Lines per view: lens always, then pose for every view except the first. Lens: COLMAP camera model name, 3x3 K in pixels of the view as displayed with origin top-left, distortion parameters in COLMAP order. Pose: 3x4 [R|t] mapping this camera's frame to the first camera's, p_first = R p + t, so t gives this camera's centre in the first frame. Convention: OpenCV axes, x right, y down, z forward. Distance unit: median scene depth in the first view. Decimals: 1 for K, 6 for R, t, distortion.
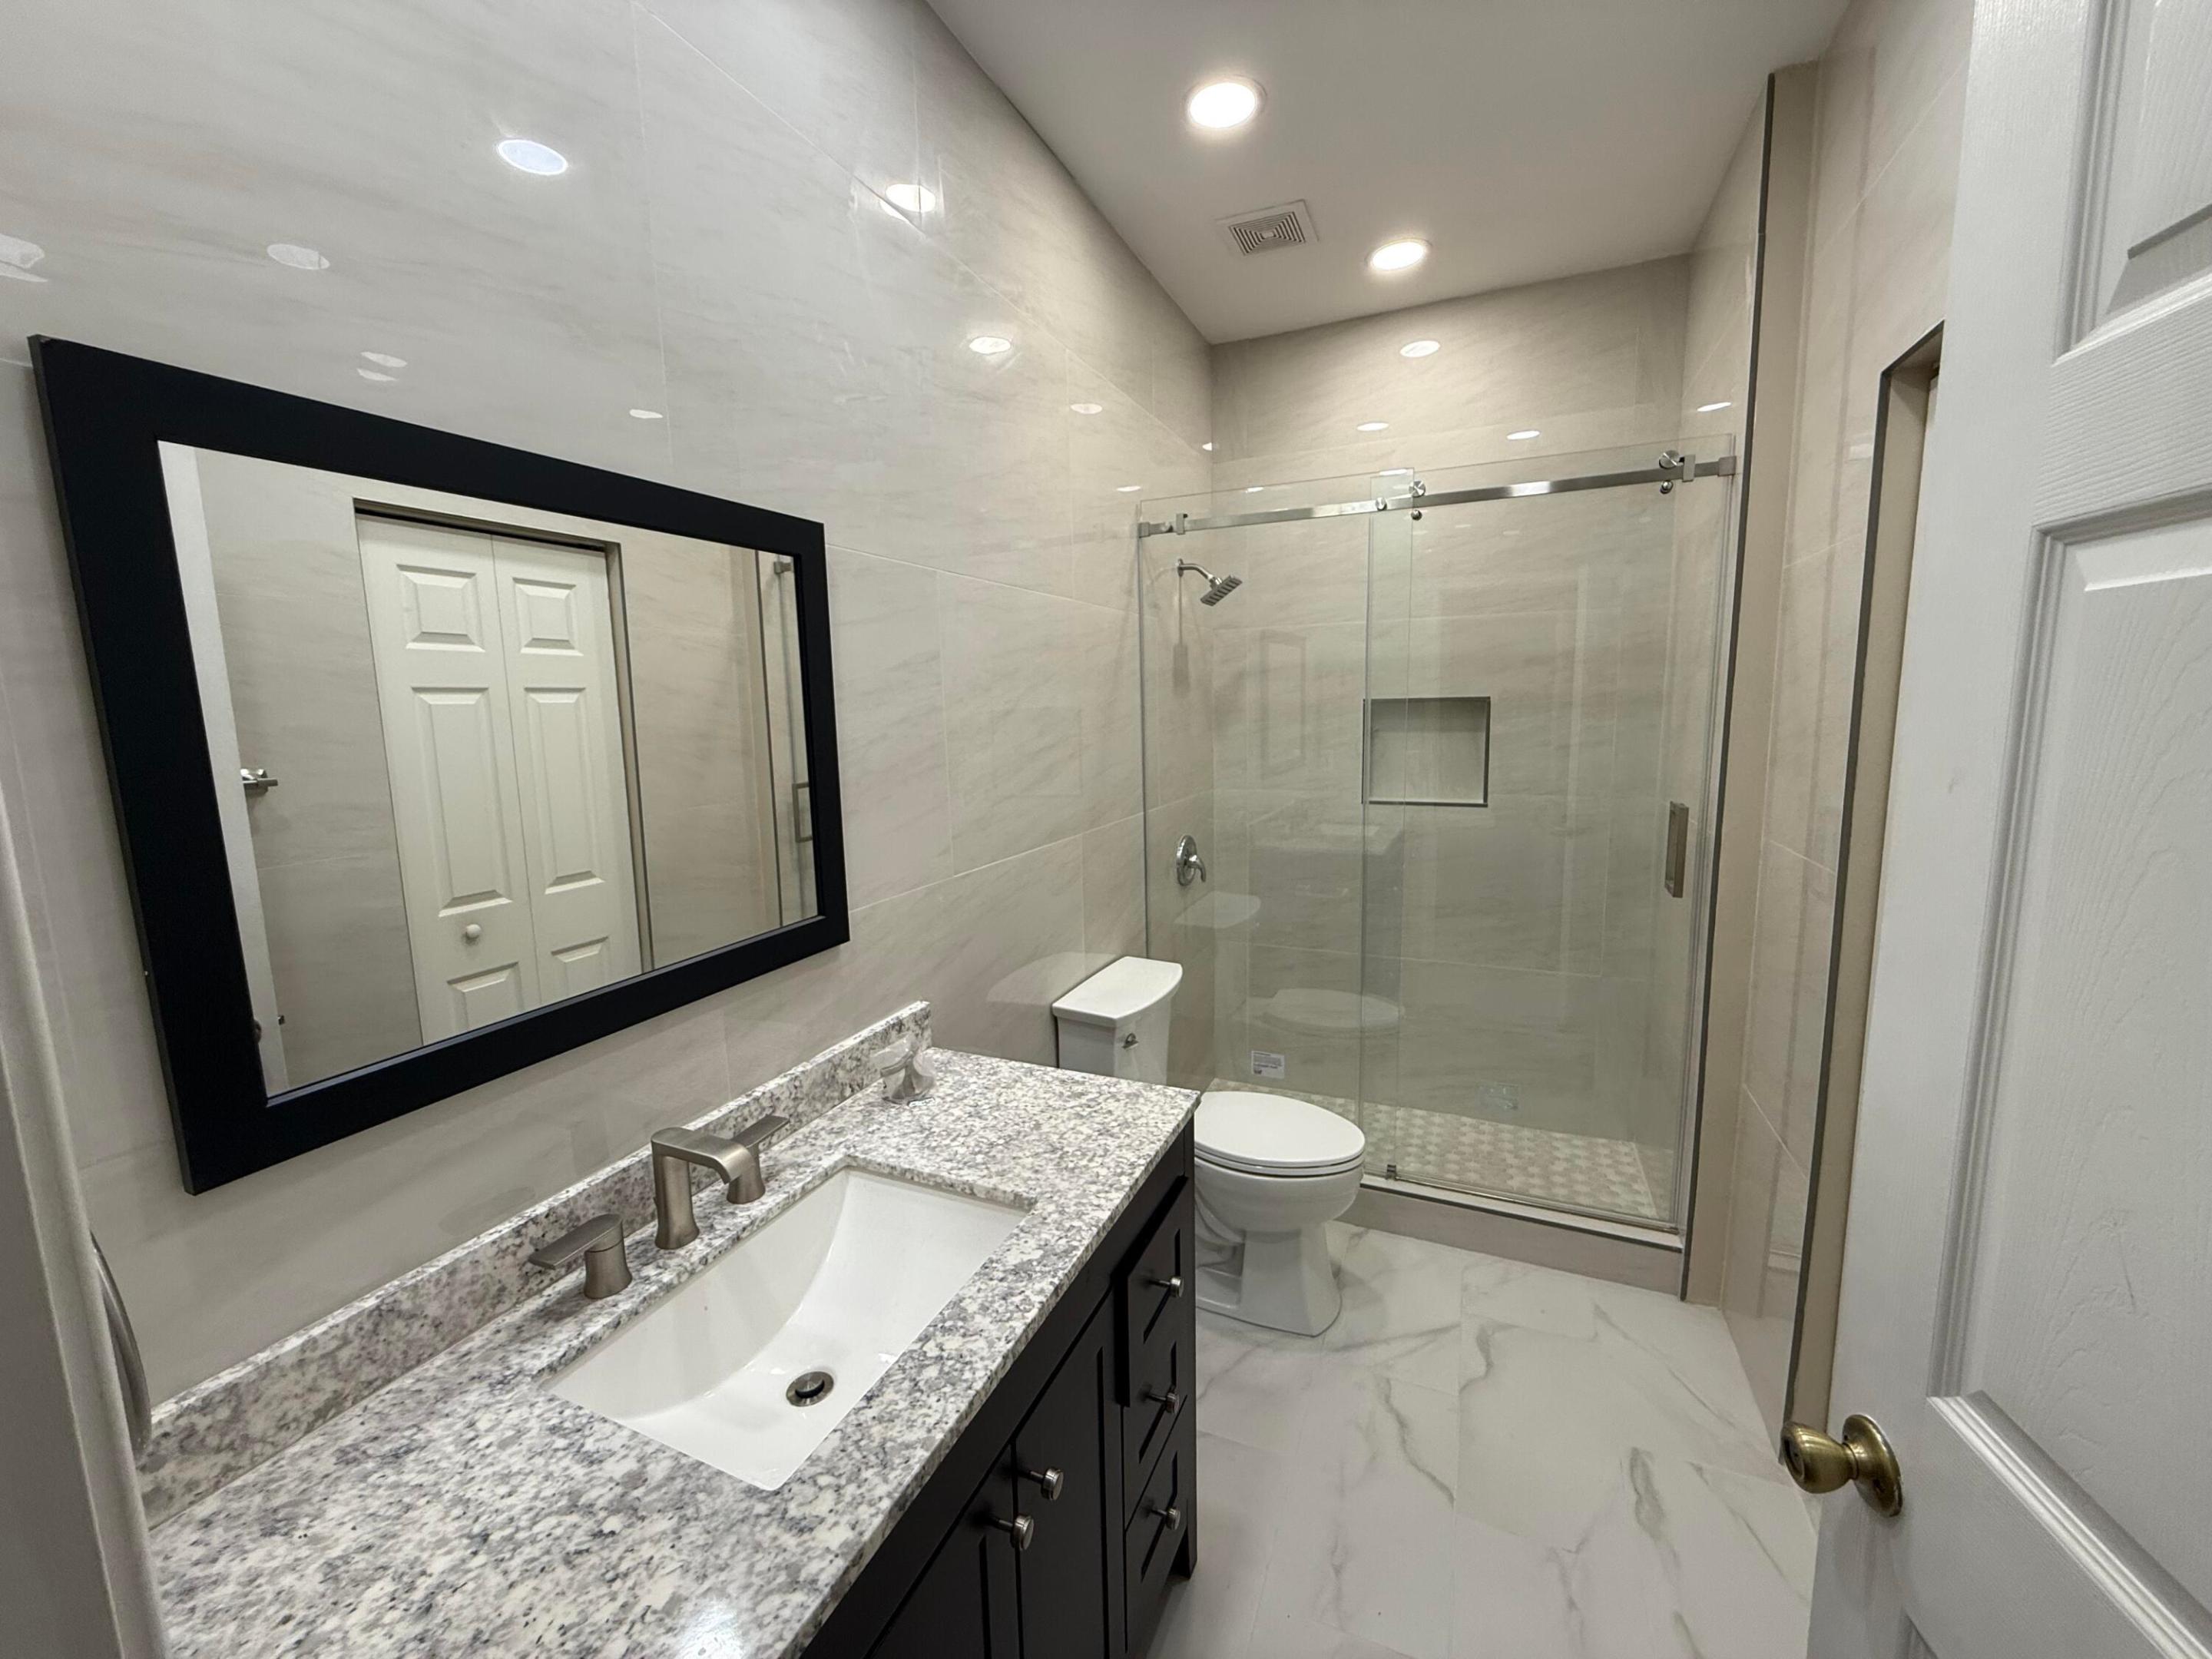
lens RADIAL K [[881.4, 0, 1100.4], [0, 881.4, 827.8], [0, 0, 1]] dist [0.000284, -0.000175]
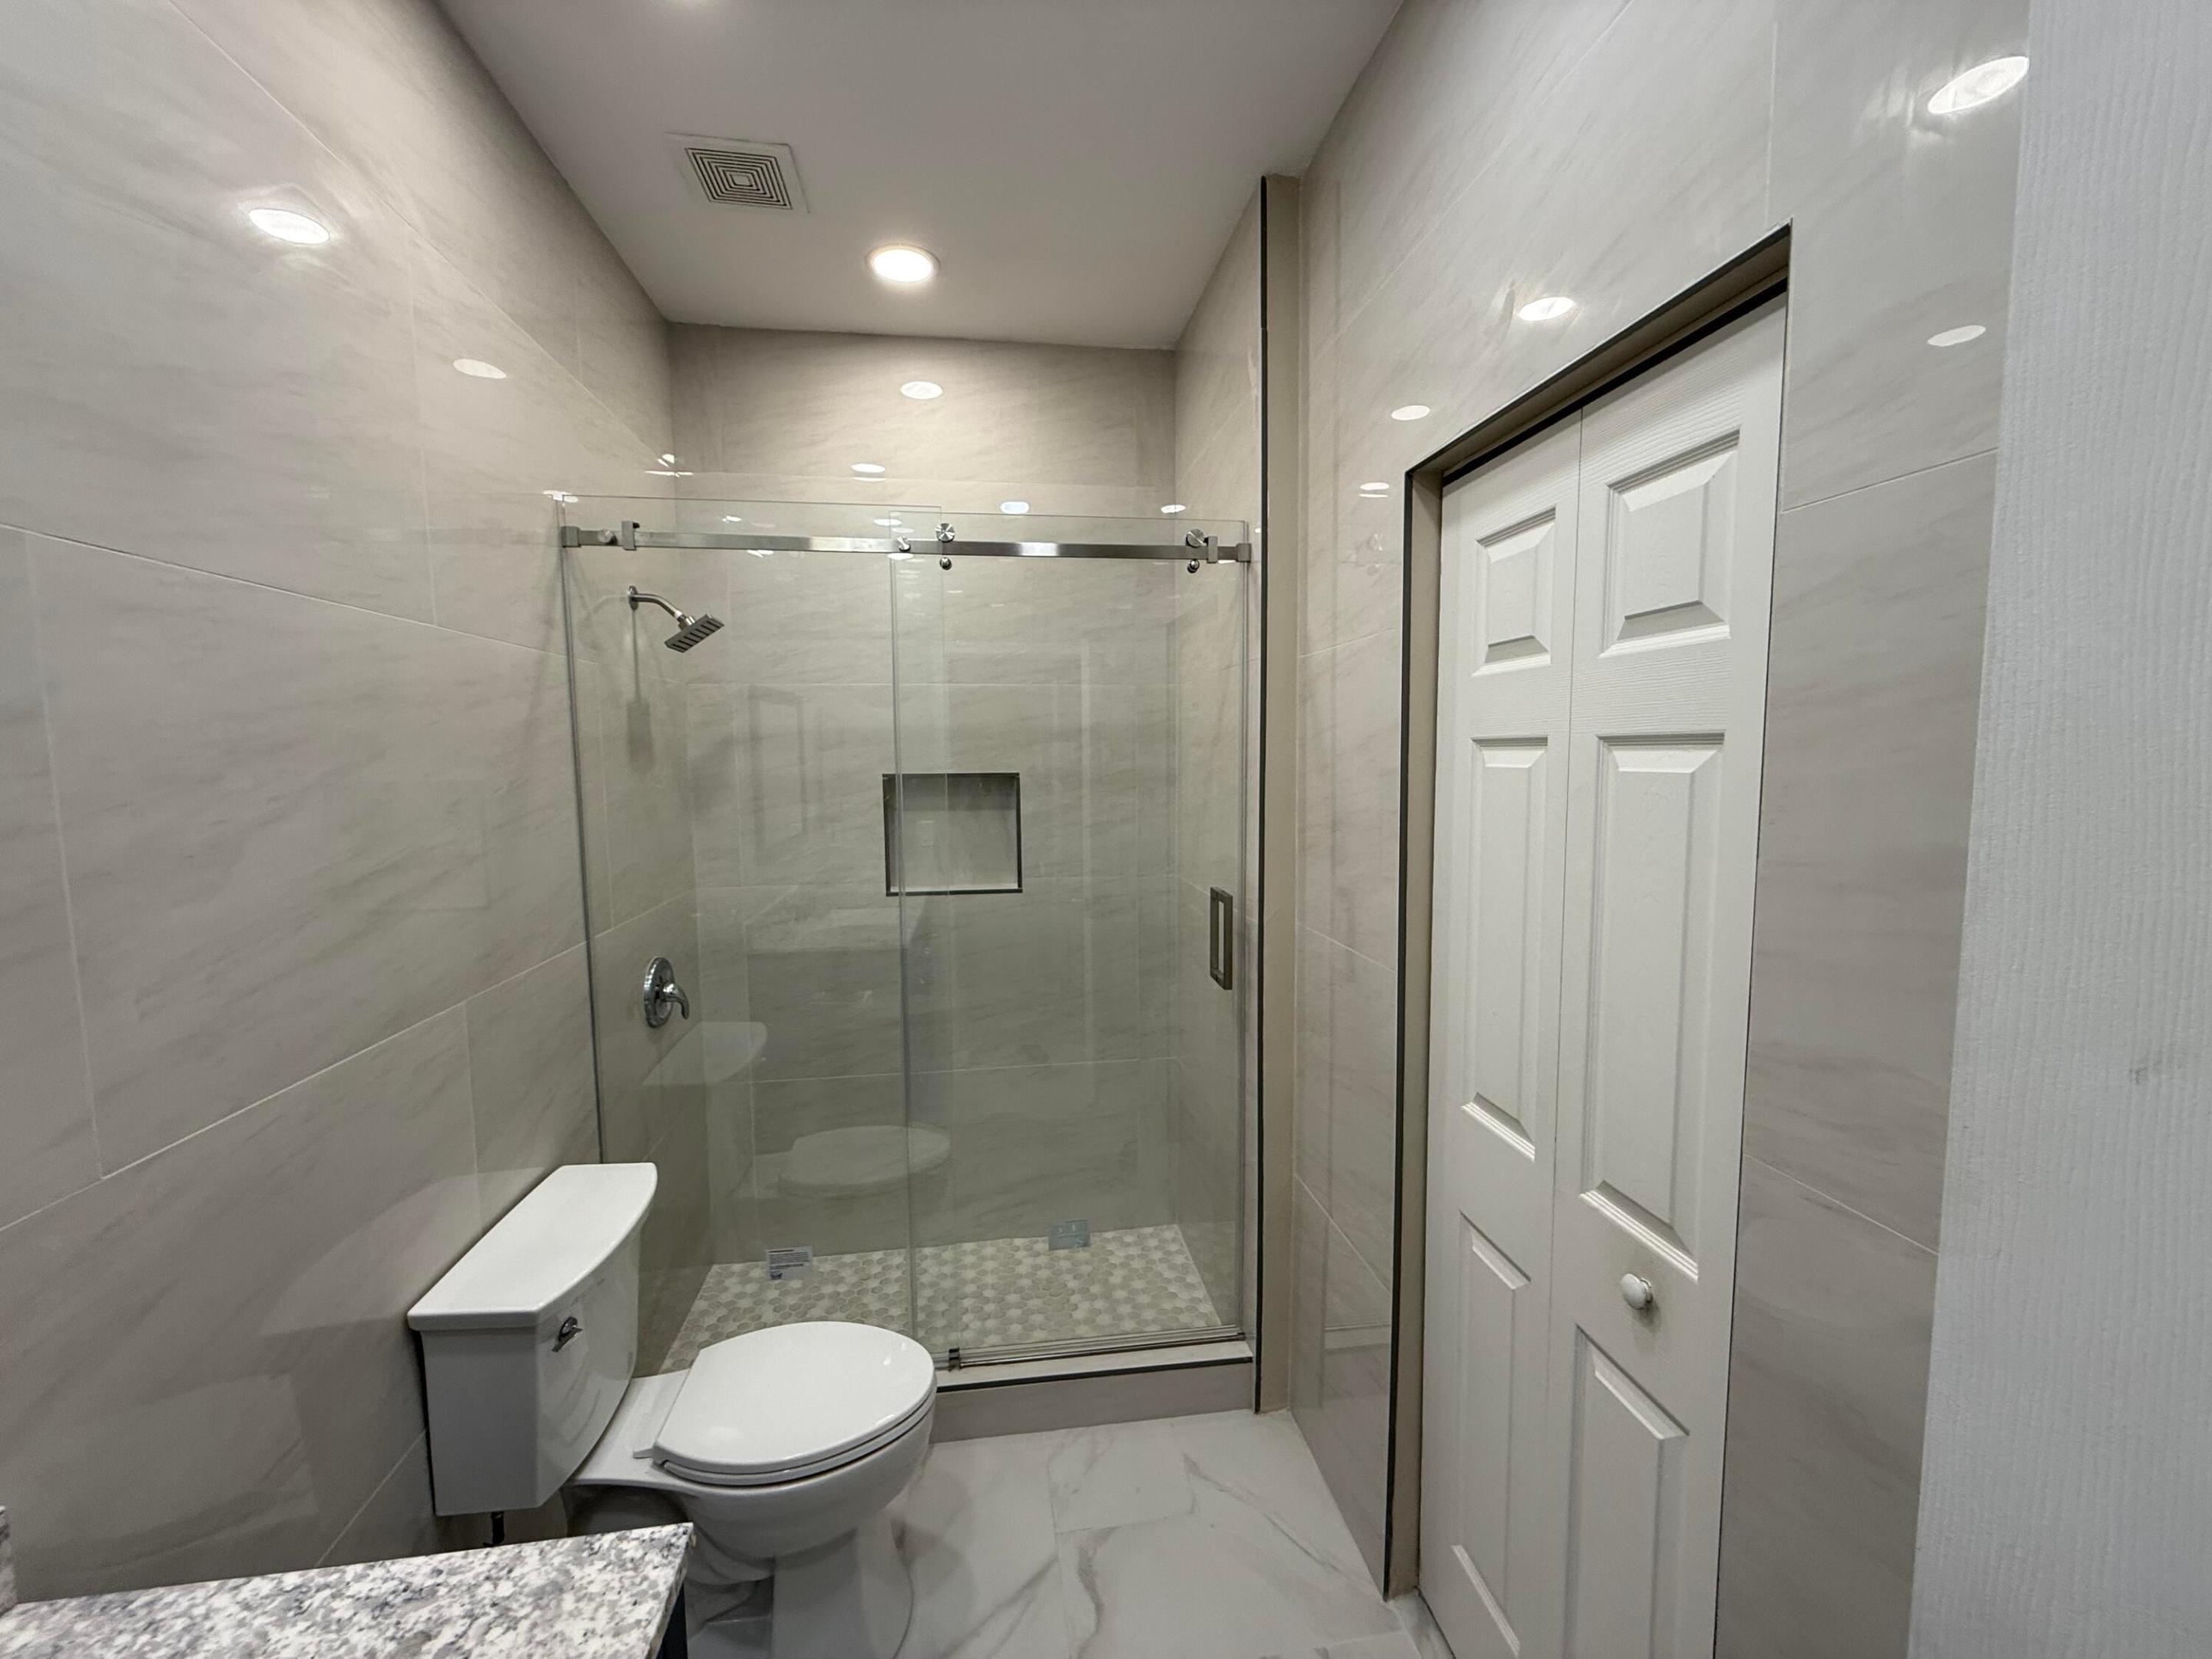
lens RADIAL K [[878.8, 0, 1098.9], [0, 878.8, 827.5], [0, 0, 1]] dist [0.000111, -0.000102]
pose [[0.846896, -0.030126, 0.530905, 0.034822], [0.062865, 0.997065, -0.043704, -0.065921], [-0.528030, 0.070388, 0.846304, 0.261096]]
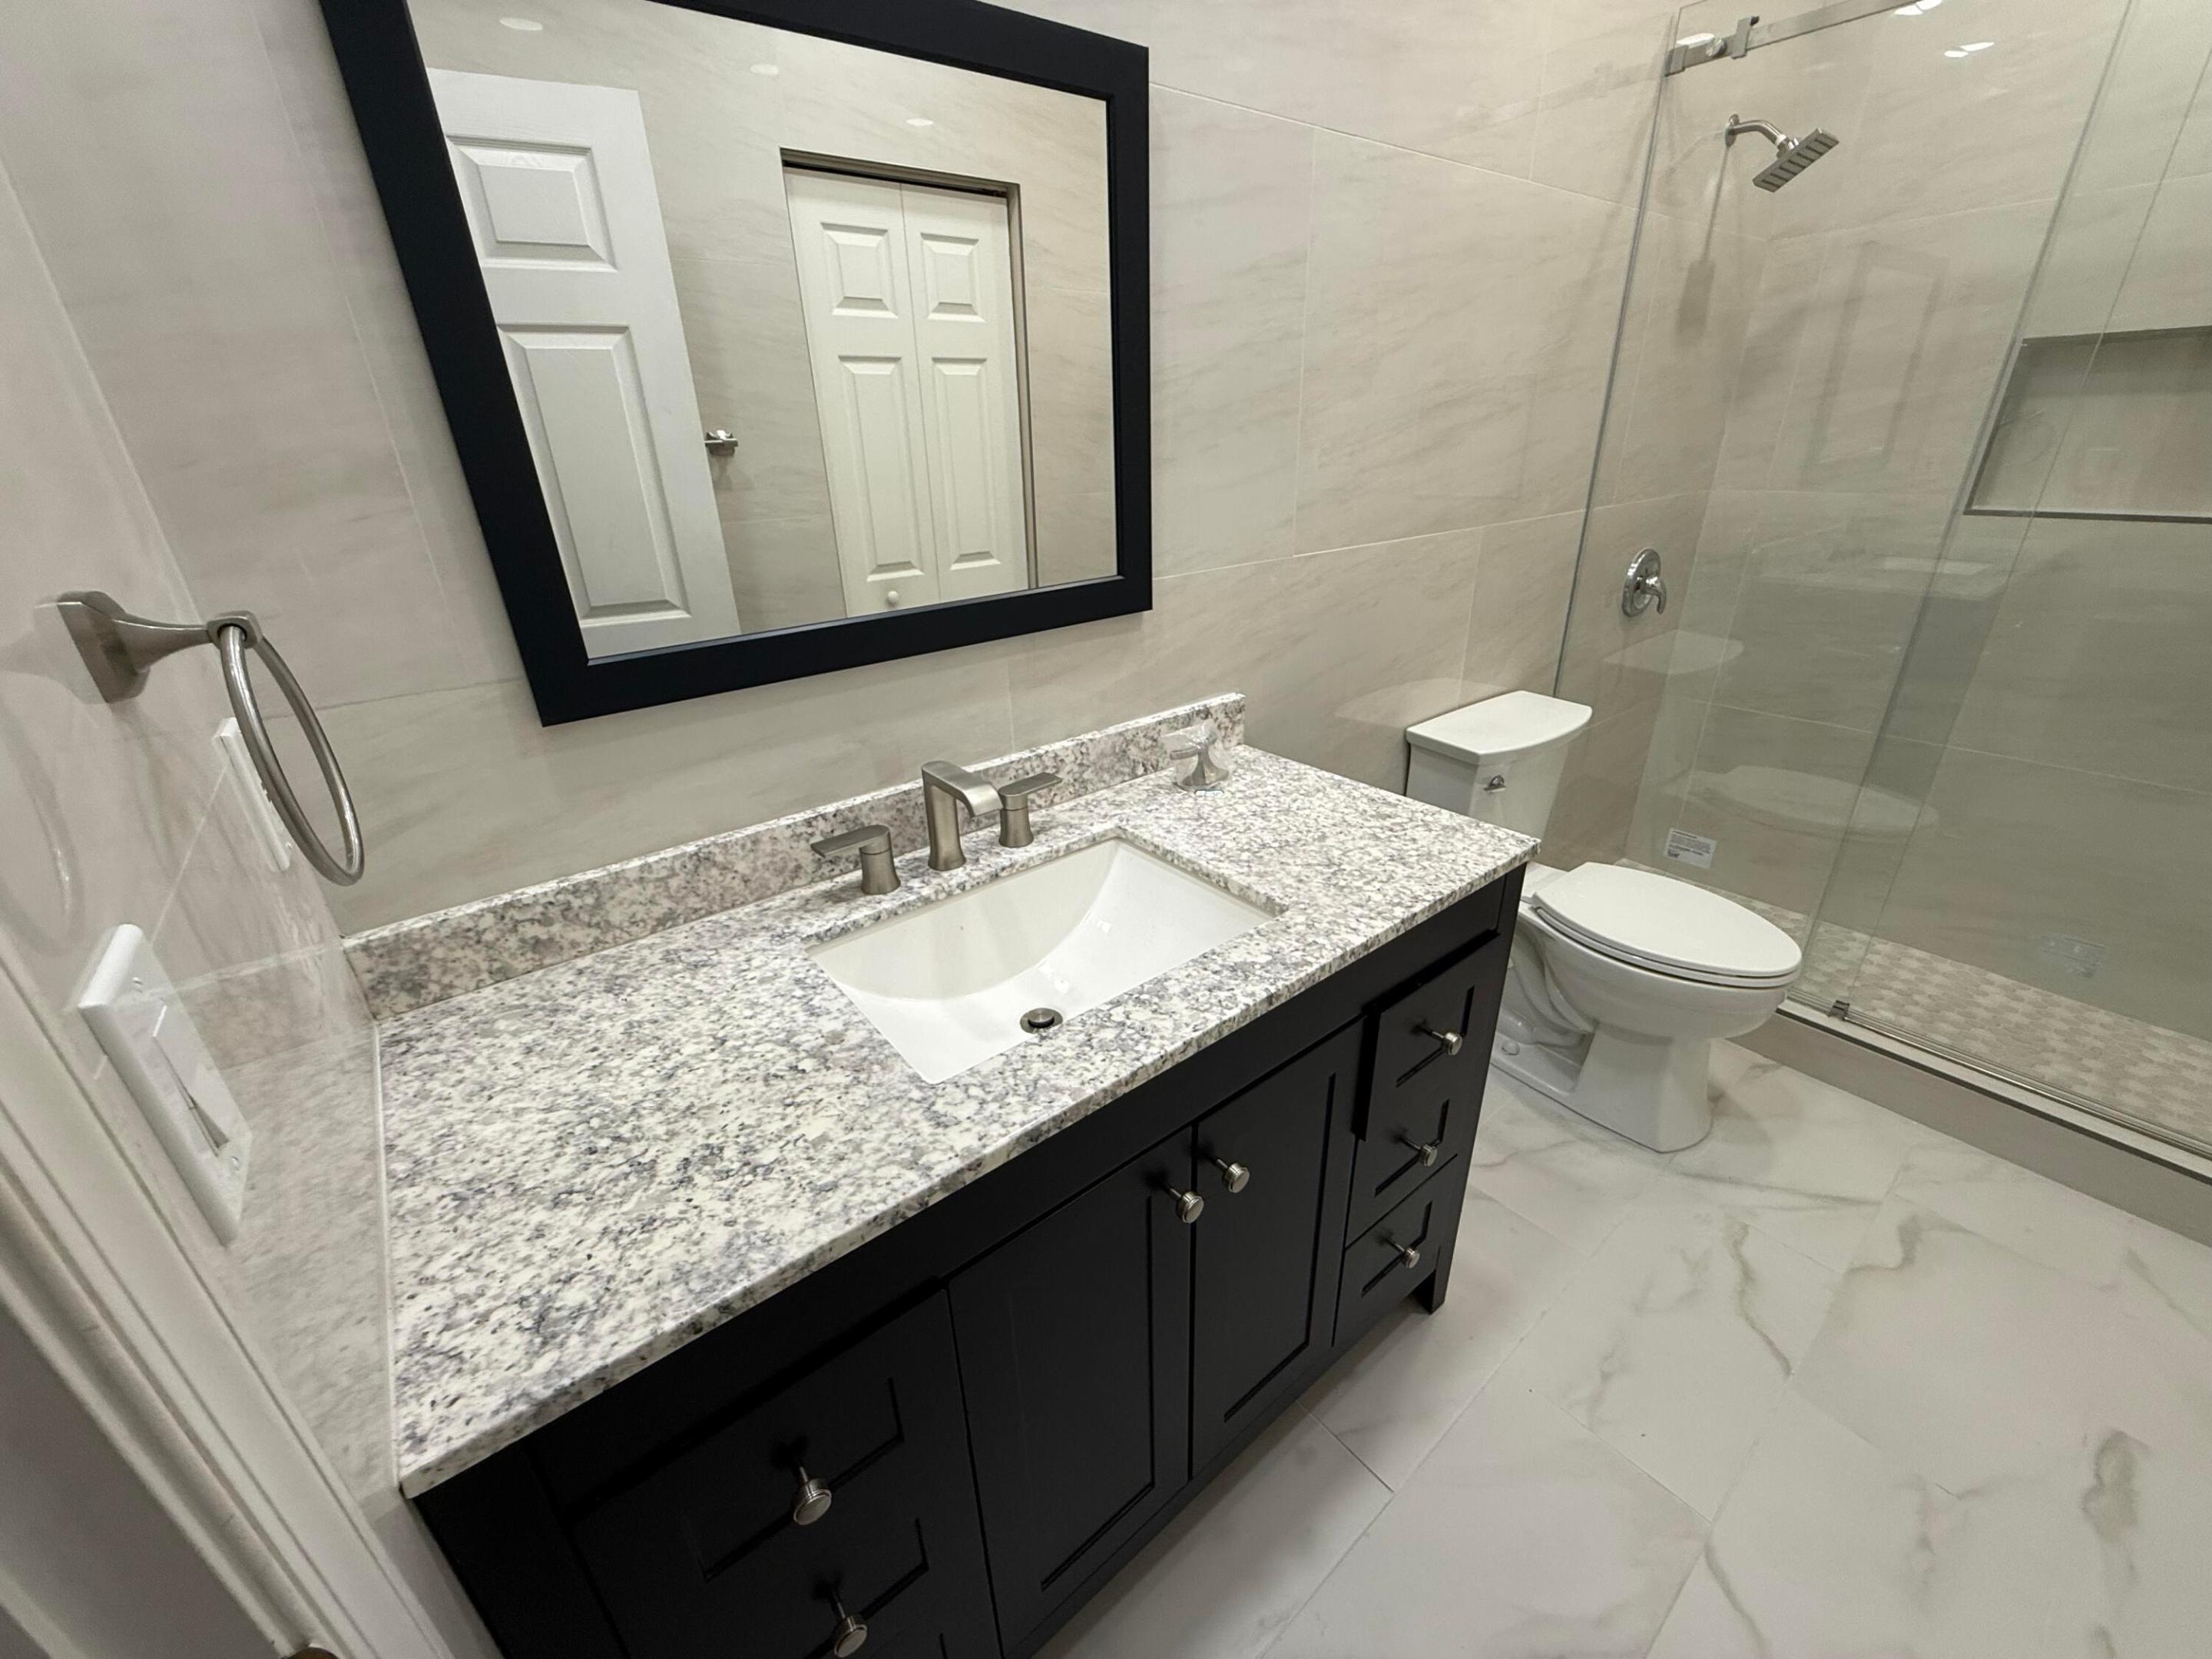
lens RADIAL K [[881.4, 0, 1100.4], [0, 881.4, 827.8], [0, 0, 1]] dist [0.000284, -0.000175]
pose [[0.885674, 0.185398, -0.425686, 0.068797], [-0.053876, 0.951663, 0.302383, 0.049326], [0.461170, -0.244879, 0.852852, 0.099427]]
